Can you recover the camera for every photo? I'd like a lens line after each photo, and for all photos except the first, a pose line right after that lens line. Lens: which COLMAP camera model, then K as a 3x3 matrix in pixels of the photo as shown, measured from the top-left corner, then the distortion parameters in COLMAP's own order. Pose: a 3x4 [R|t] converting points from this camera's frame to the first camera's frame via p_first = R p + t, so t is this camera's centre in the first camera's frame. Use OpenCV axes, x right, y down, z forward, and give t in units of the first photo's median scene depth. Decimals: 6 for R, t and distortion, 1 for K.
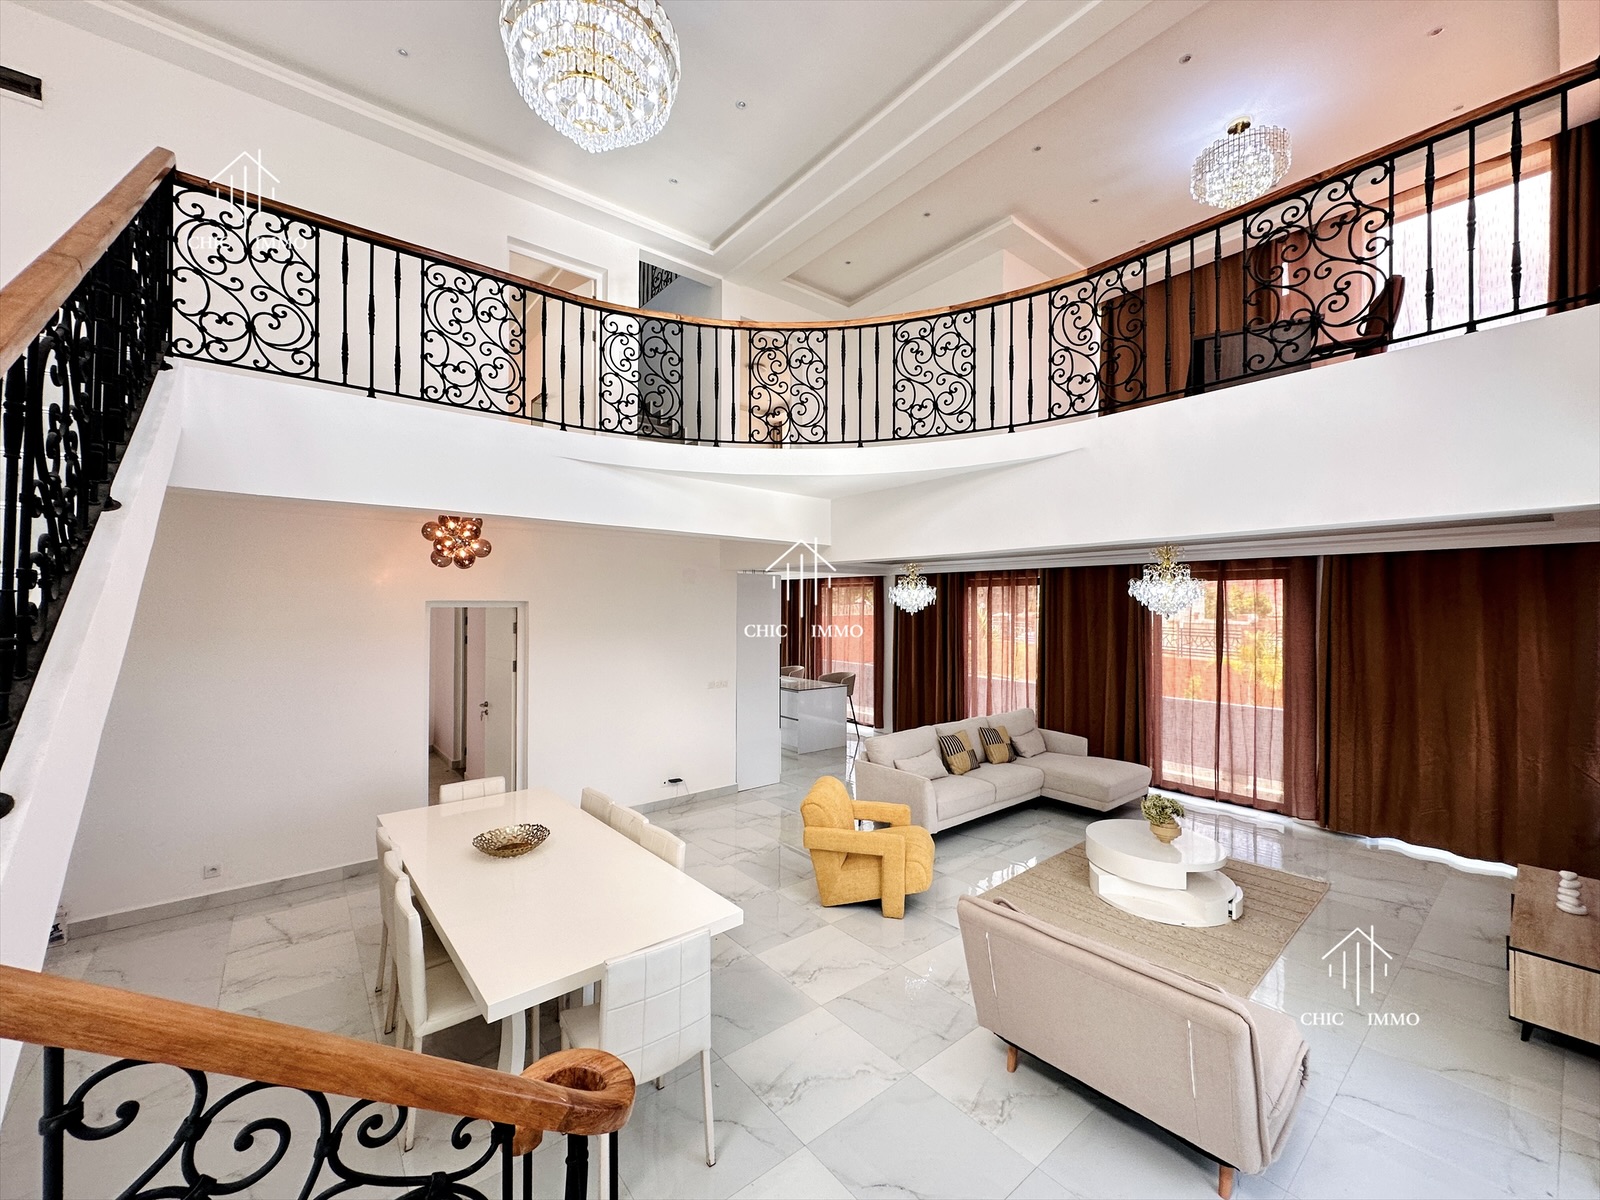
lens RADIAL K [[635.4, 0, 794.2], [0, 635.4, 602.8], [0, 0, 1]] dist [-0.001214, -0.000195]
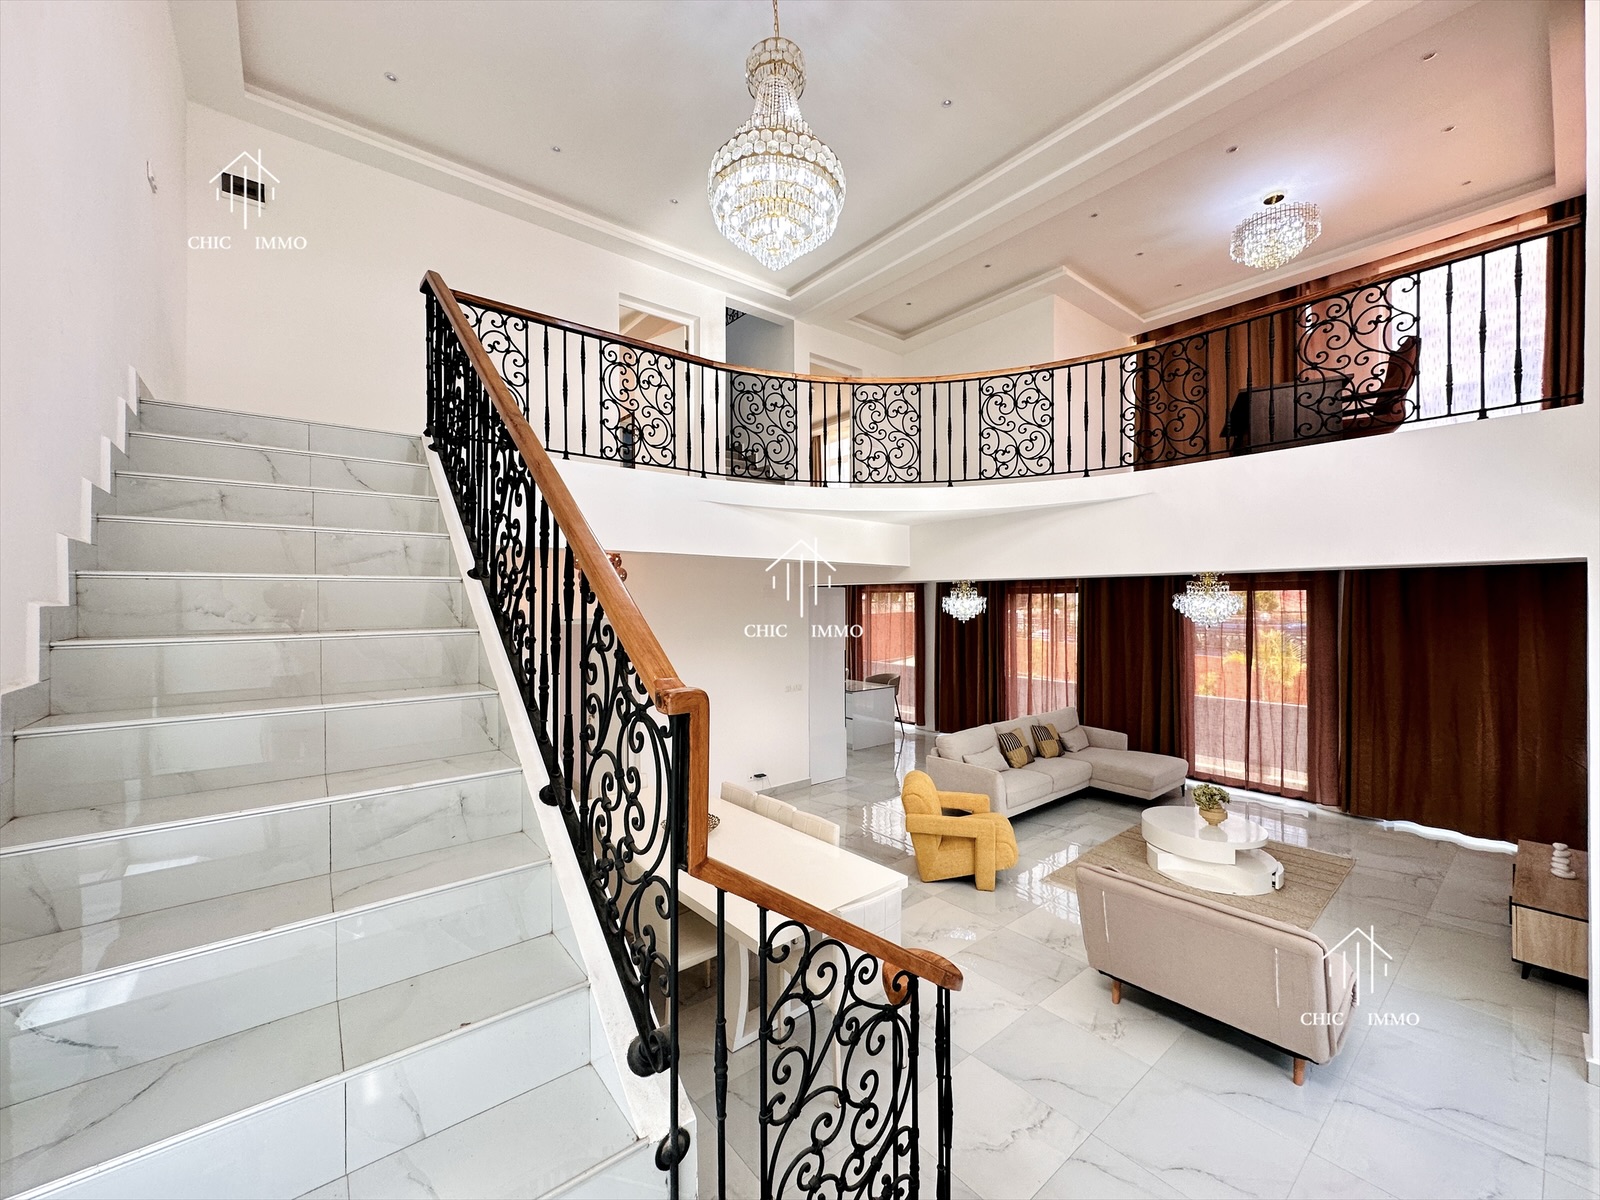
lens RADIAL K [[635.4, 0, 794.2], [0, 635.4, 602.8], [0, 0, 1]] dist [-0.001214, -0.000195]
pose [[0.999966, -0.008236, 0.000775, -0.186967], [0.008230, 0.999939, 0.007385, -0.044551], [-0.000835, -0.007379, 0.999972, -0.161210]]
